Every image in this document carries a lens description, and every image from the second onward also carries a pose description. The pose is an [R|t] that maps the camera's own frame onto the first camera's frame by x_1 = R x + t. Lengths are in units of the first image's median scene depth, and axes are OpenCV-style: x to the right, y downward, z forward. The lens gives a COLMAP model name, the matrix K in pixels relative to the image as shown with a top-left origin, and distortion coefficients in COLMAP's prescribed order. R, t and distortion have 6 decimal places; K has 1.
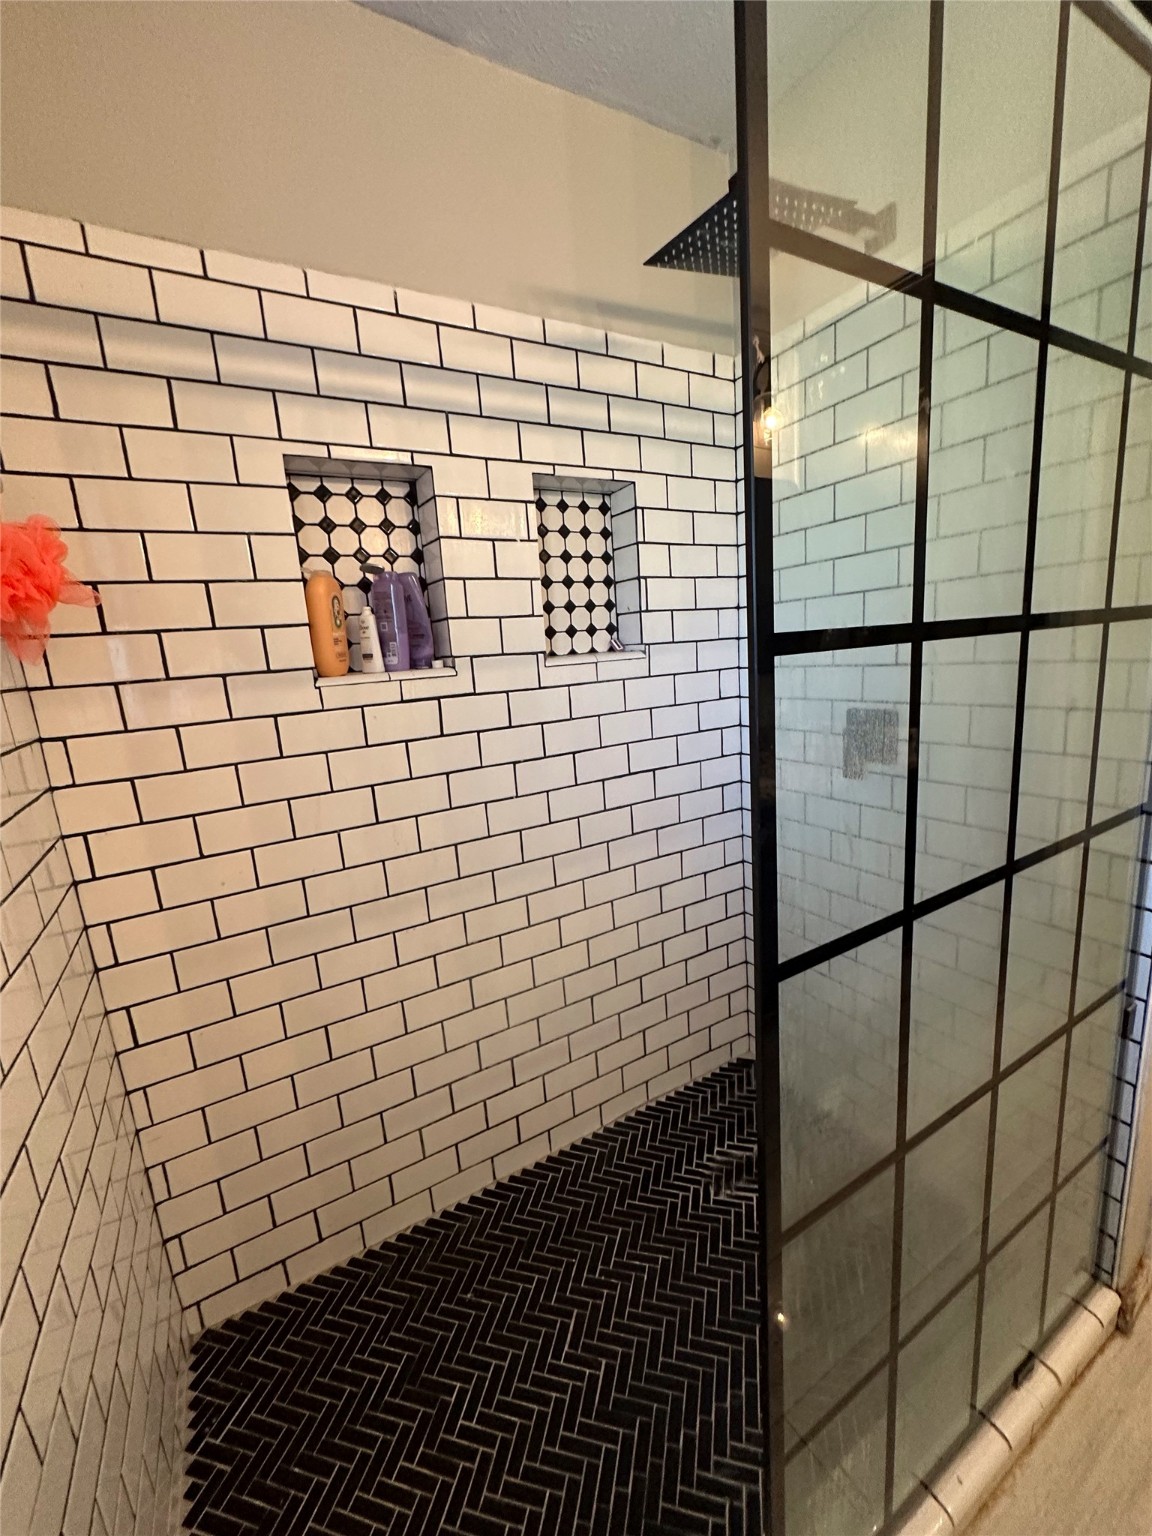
lens RADIAL K [[612.4, 0, 576.5], [0, 612.4, 768.9], [0, 0, 1]] dist [-0.007102, 0.001835]
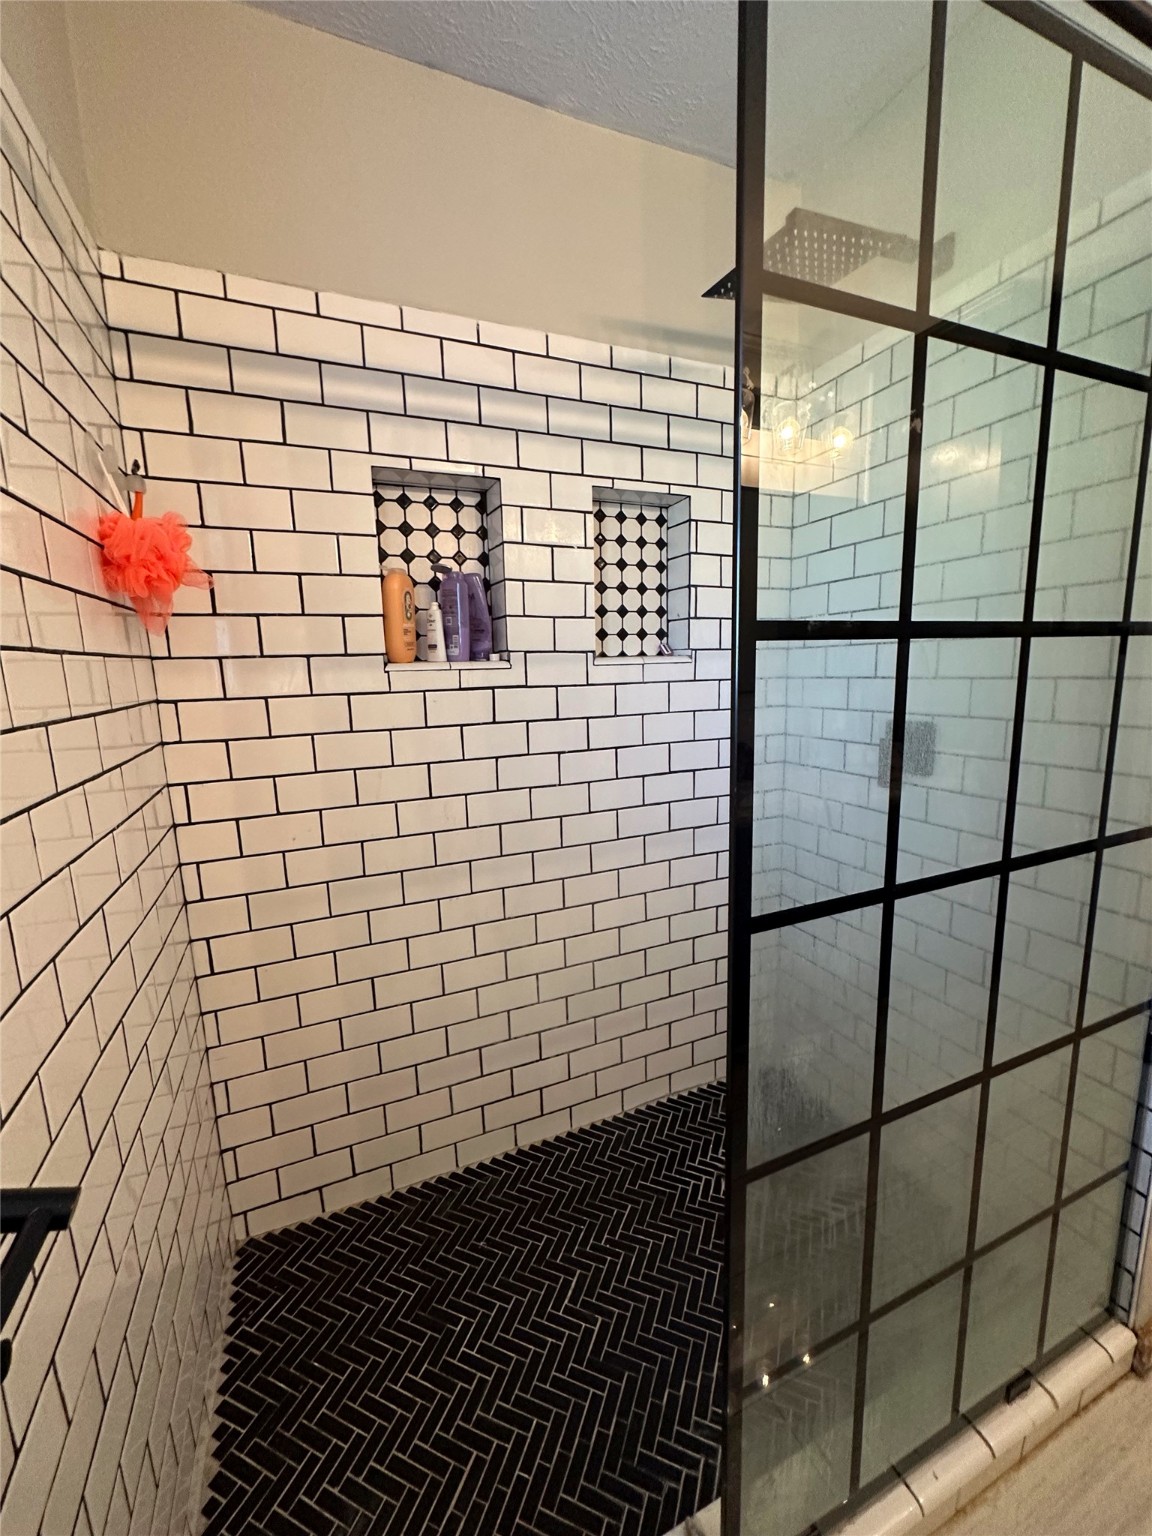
lens RADIAL K [[612.4, 0, 577.1], [0, 612.4, 769.1], [0, 0, 1]] dist [-0.007102, 0.001835]
pose [[0.992089, 0.063640, -0.108211, 0.058911], [-0.066057, 0.997637, -0.018893, 0.045275], [0.106753, 0.025891, 0.993948, -0.078028]]
